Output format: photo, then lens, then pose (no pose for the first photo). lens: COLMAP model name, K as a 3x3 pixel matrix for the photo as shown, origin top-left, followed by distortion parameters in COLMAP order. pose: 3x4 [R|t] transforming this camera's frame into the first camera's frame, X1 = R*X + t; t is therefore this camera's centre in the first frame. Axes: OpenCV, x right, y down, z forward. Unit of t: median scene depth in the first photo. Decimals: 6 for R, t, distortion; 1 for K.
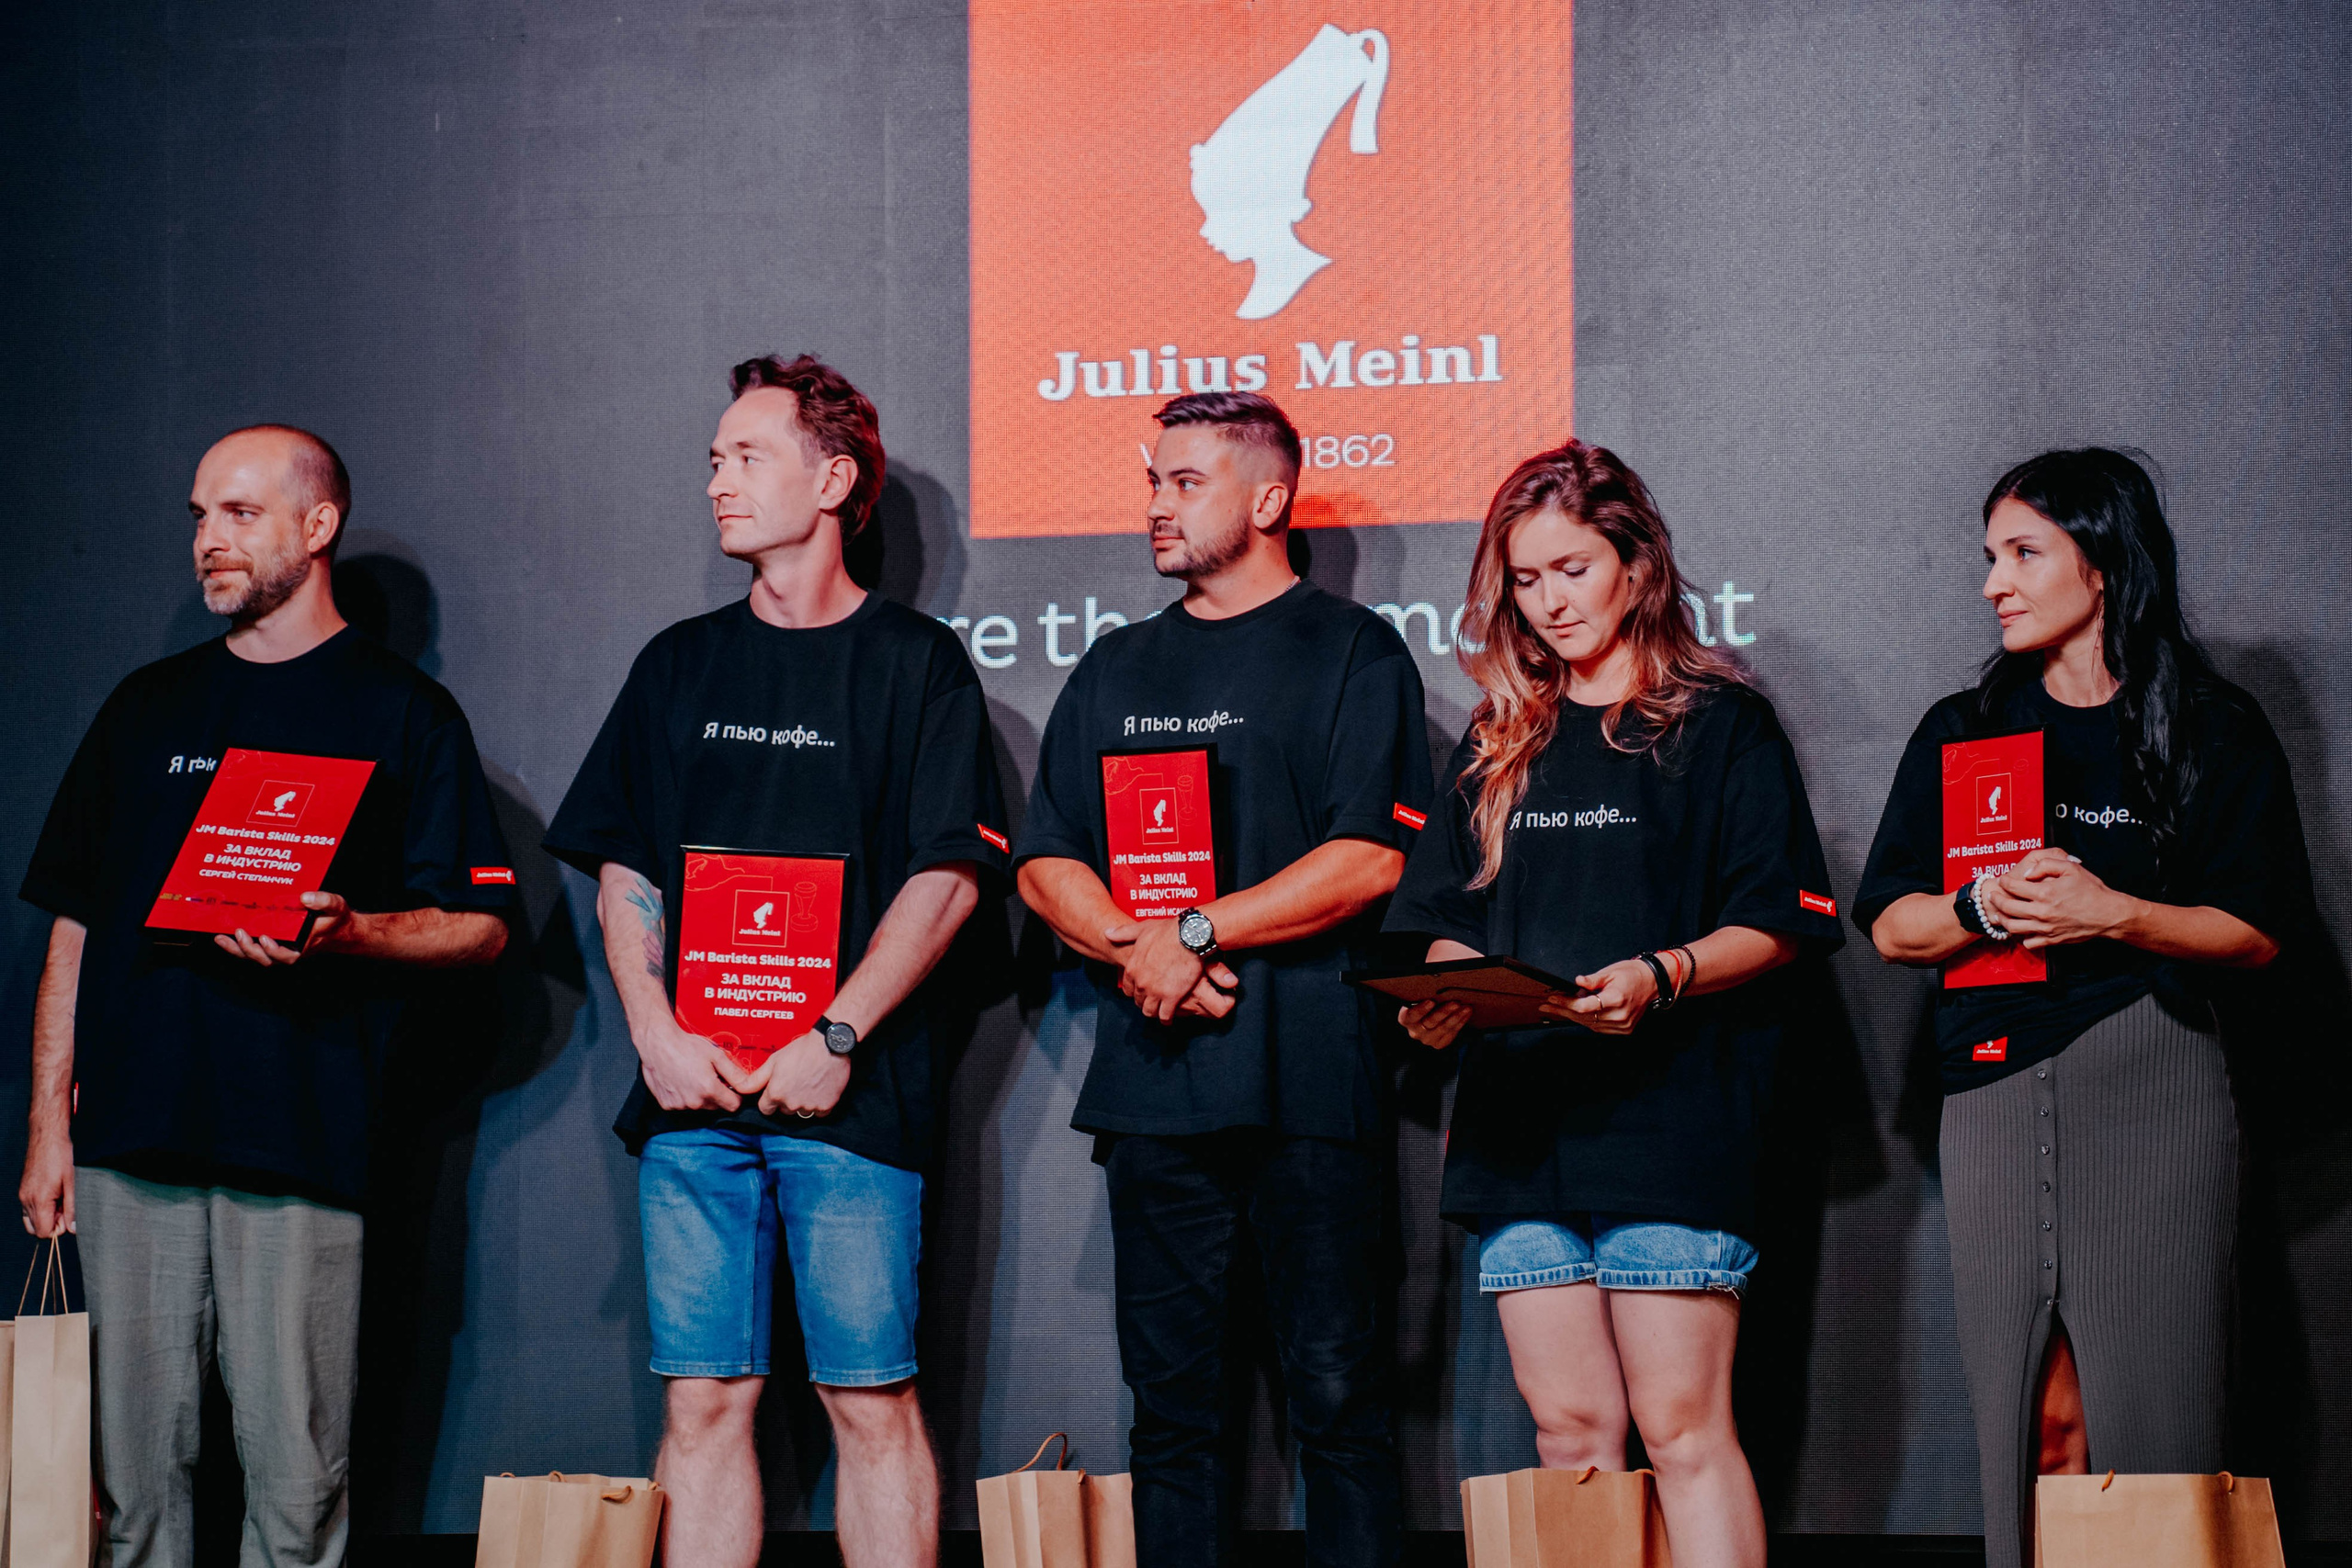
lens RADIAL K [[6527.7, 0, 1176.0], [0, 6527.7, 784.0], [0, 0, 1]] dist [0.479521, 0.695174]
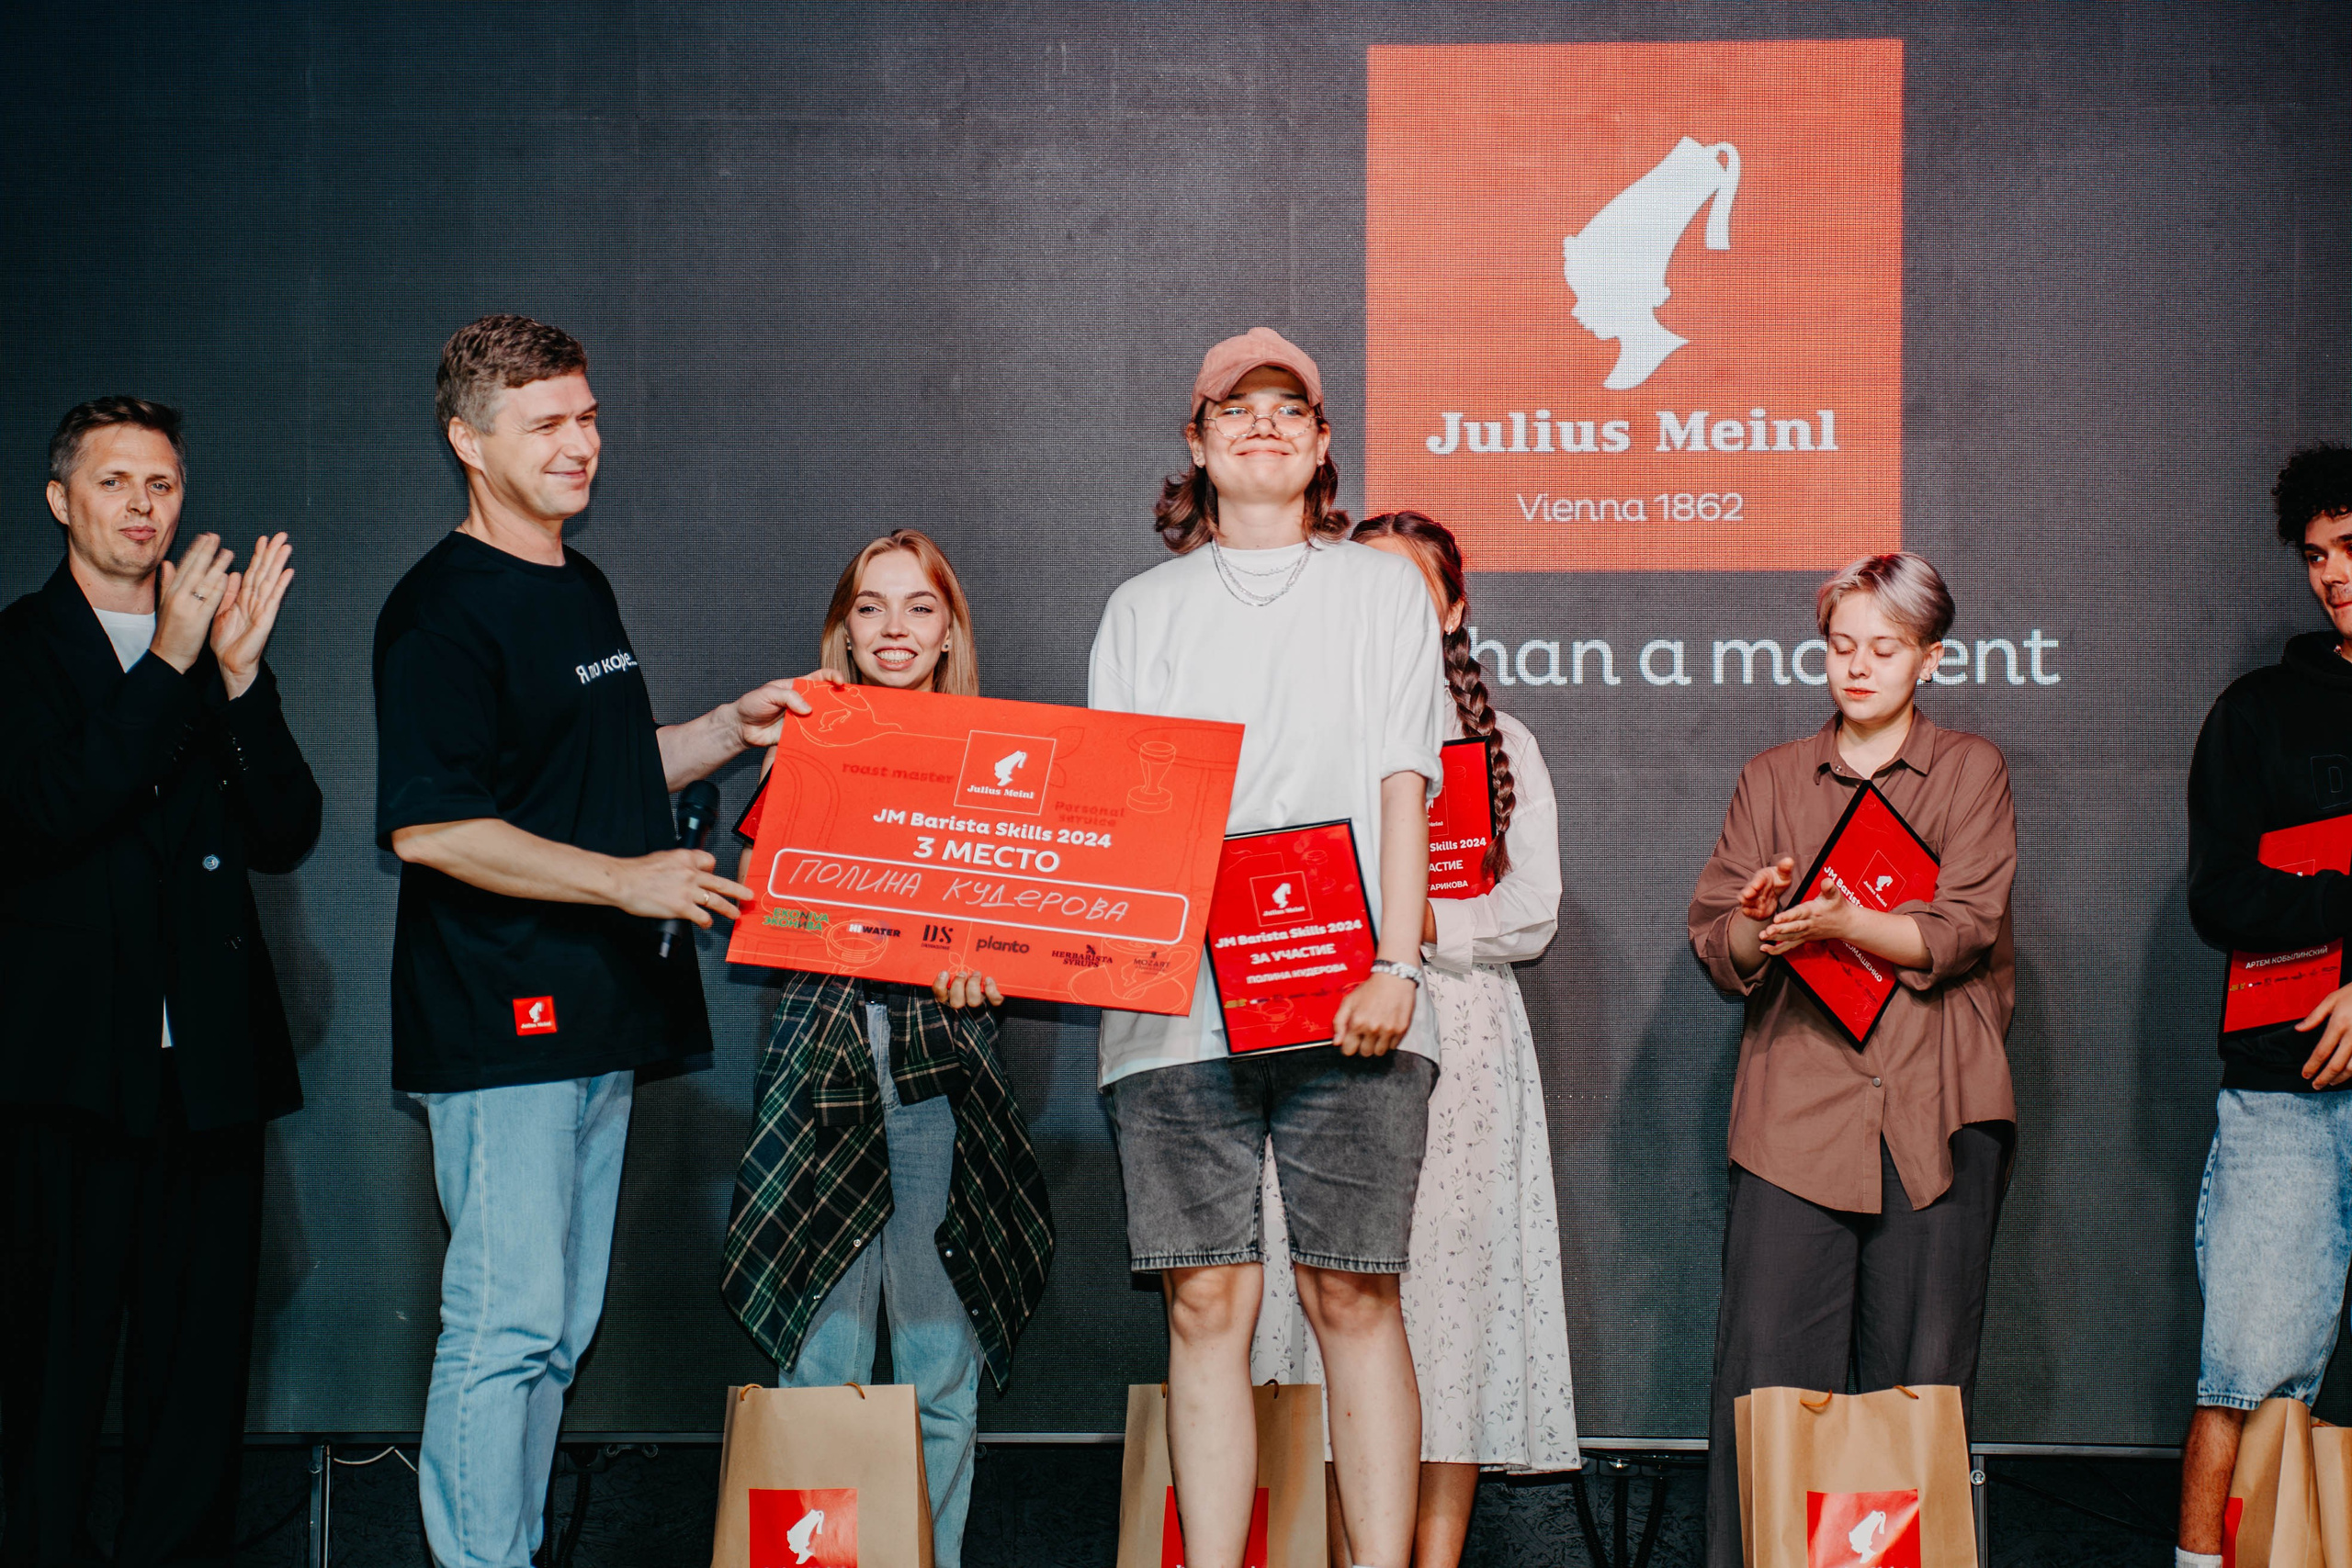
lens RADIAL K [[6527.7, 0, 1176.0], [0, 6527.7, 784.0], [0, 0, 1]] dist [0.479521, 0.695174]
pose [[0.985214, 0.025915, 0.169355, -0.260335], [-0.025453, 0.999664, -0.004900, 0.006120], [-0.169425, 0.000517, 0.985543, -0.125072]]
